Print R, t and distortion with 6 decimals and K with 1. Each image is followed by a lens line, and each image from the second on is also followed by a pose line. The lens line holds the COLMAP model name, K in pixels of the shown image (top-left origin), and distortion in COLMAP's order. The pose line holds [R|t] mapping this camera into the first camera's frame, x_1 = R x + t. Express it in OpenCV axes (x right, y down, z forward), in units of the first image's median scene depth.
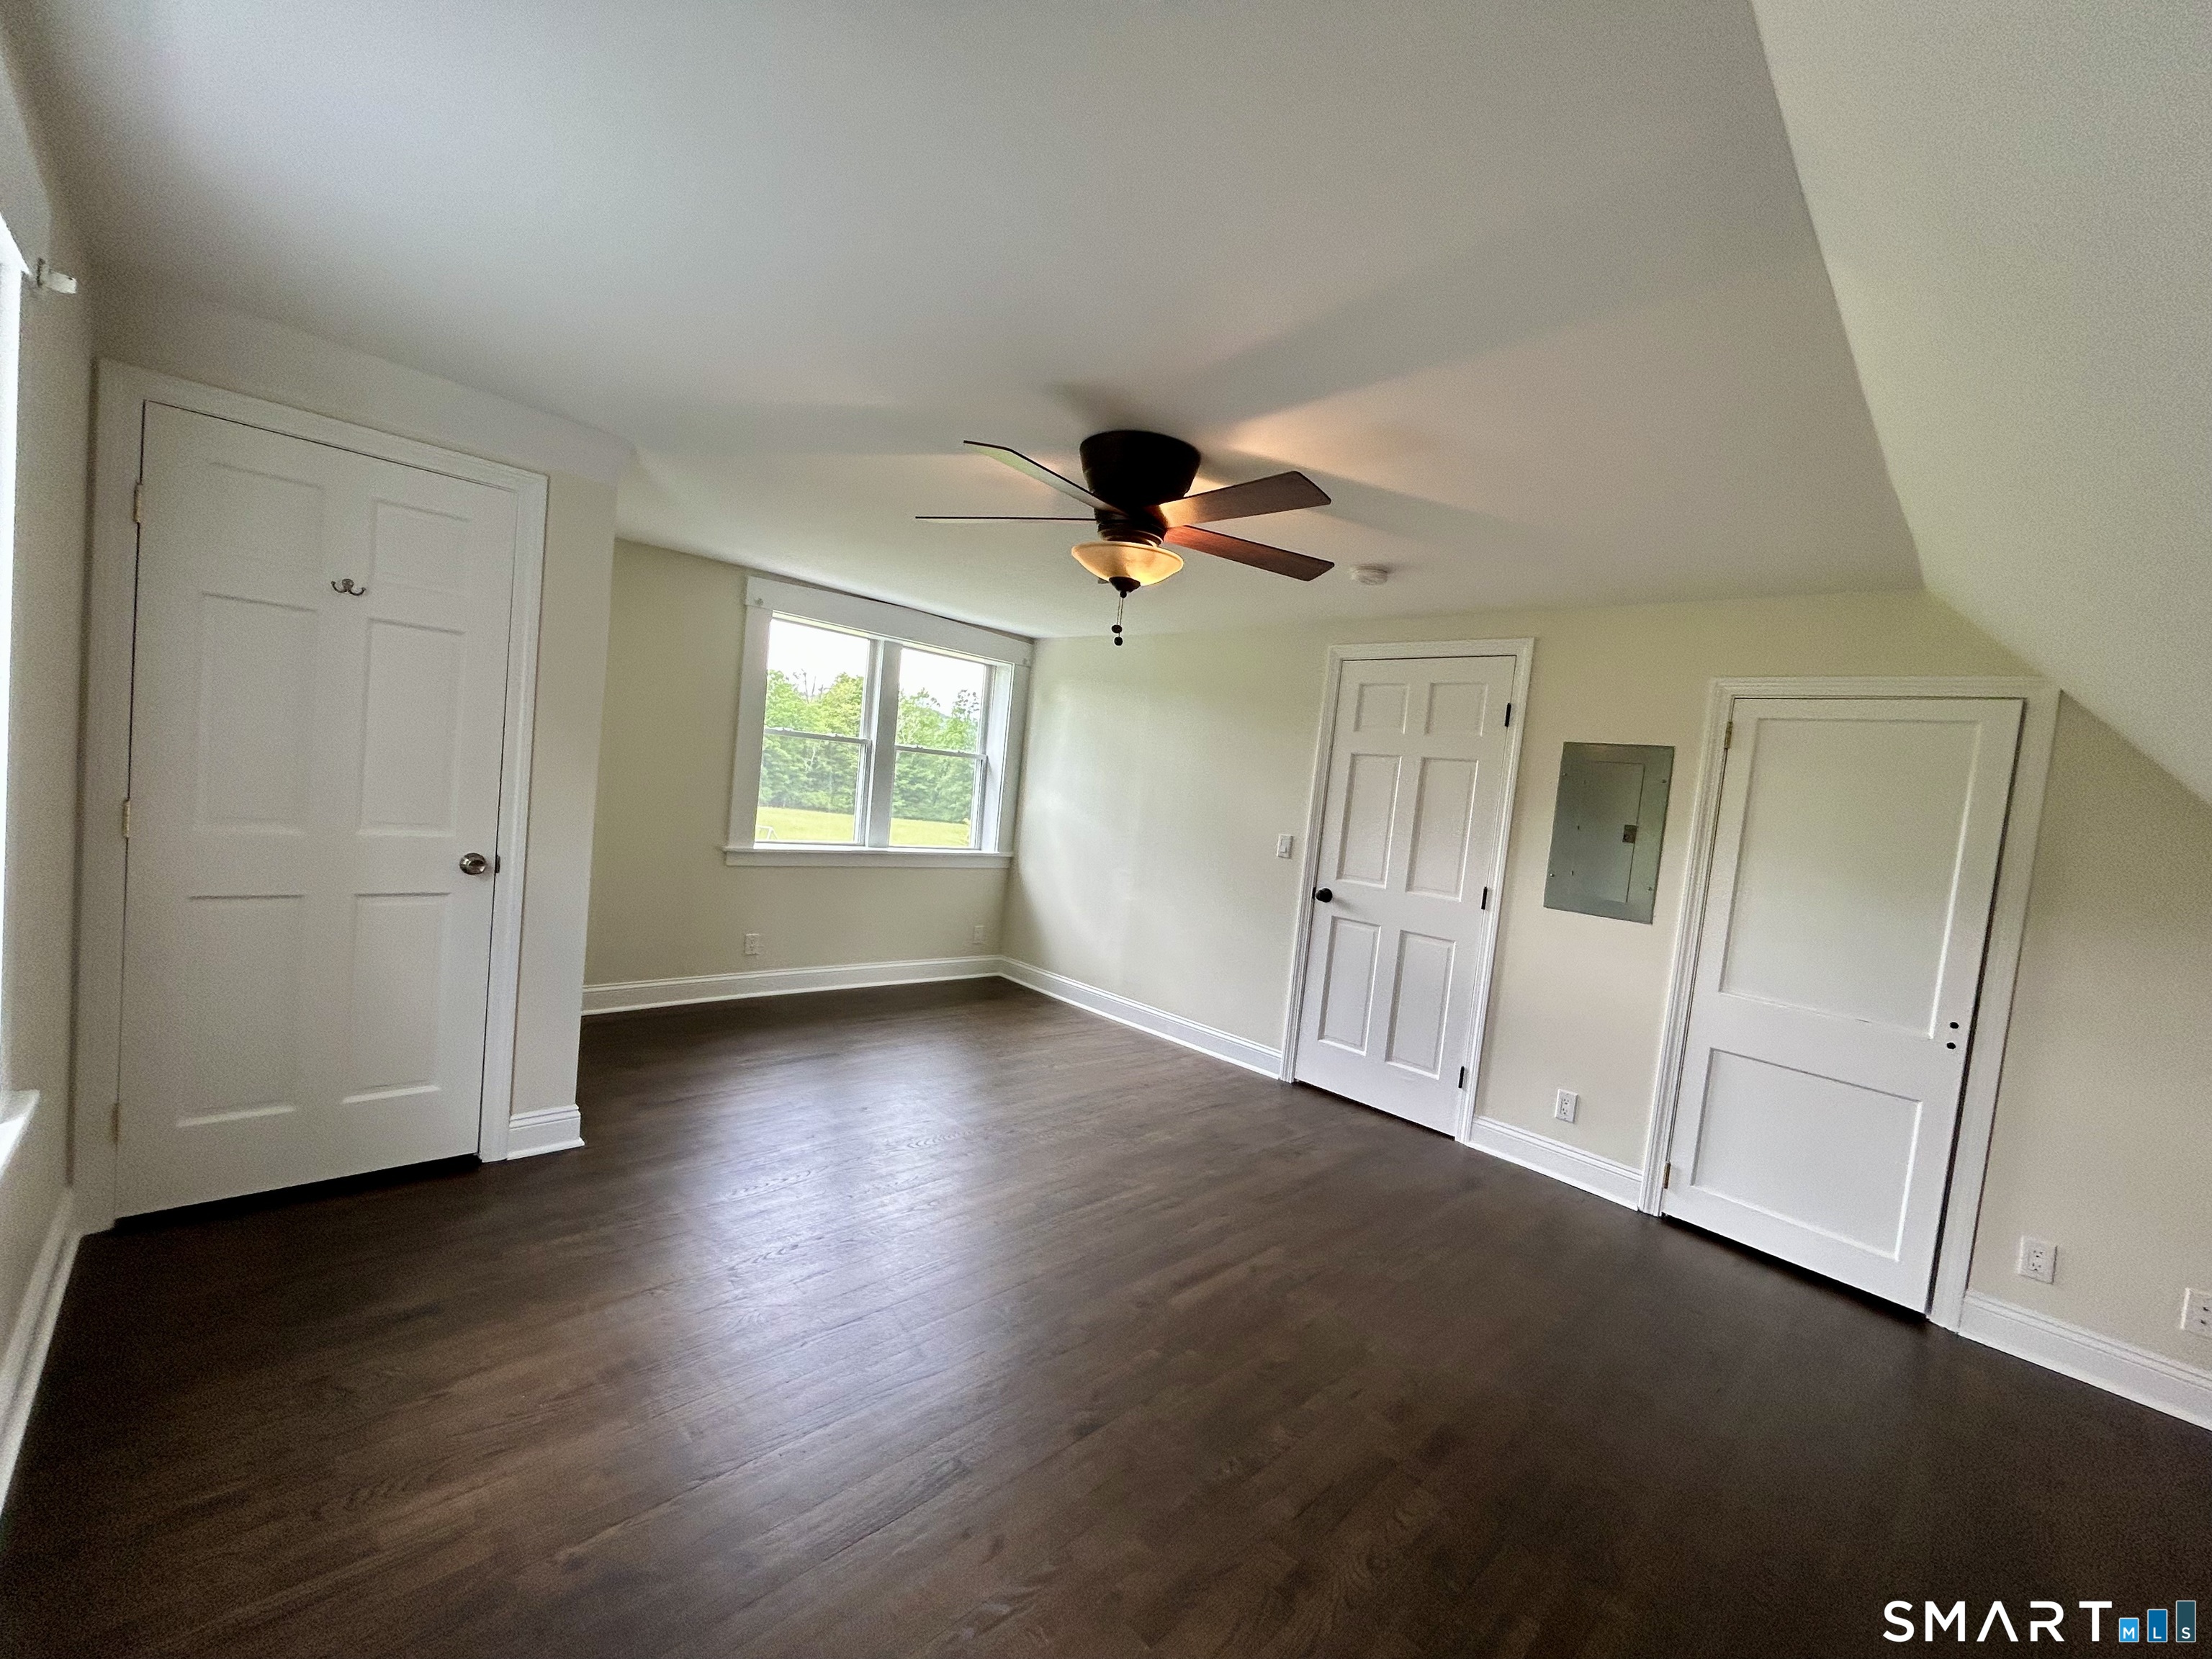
lens RADIAL K [[886.0, 0, 1107.0], [0, 886.0, 826.4], [0, 0, 1]] dist [-0.001254, 0.000643]
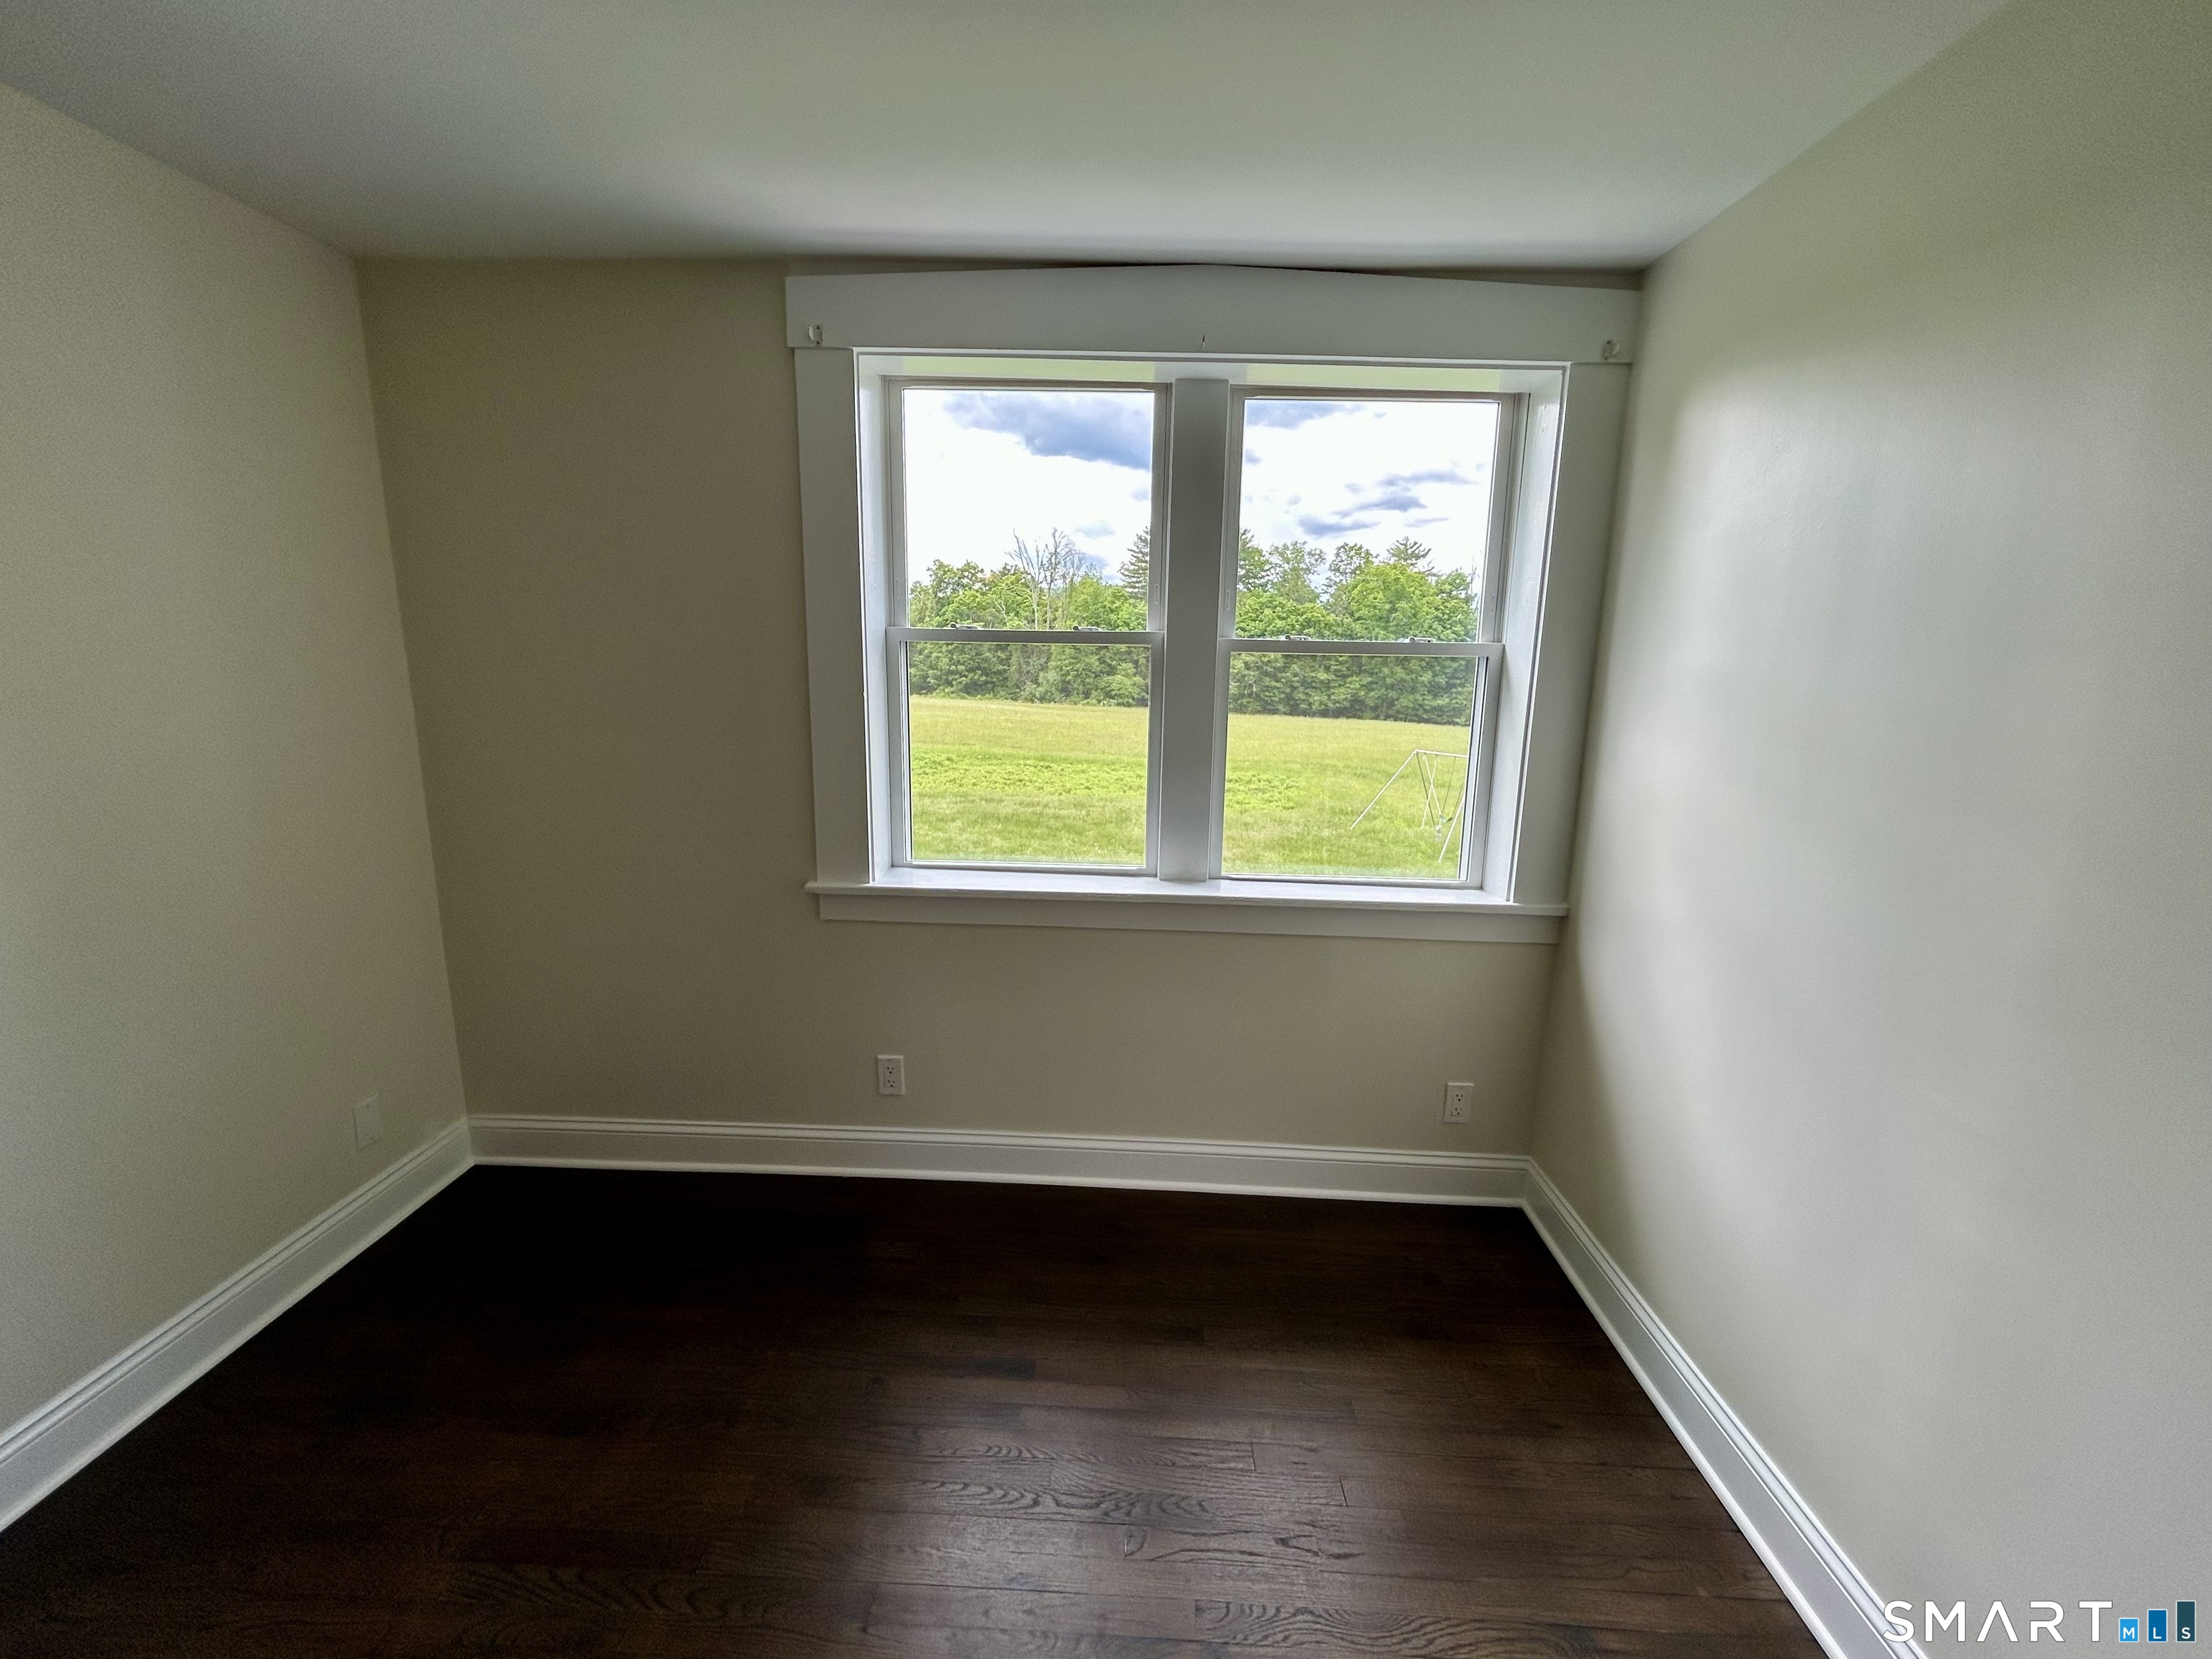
lens RADIAL K [[895.8, 0, 1106.0], [0, 895.8, 829.5], [0, 0, 1]] dist [-0.000523, 0.000377]
pose [[0.700828, 0.050266, -0.711557, 0.026035], [0.014613, 0.996293, 0.084773, -0.040191], [0.713181, -0.069809, 0.697495, 0.674092]]
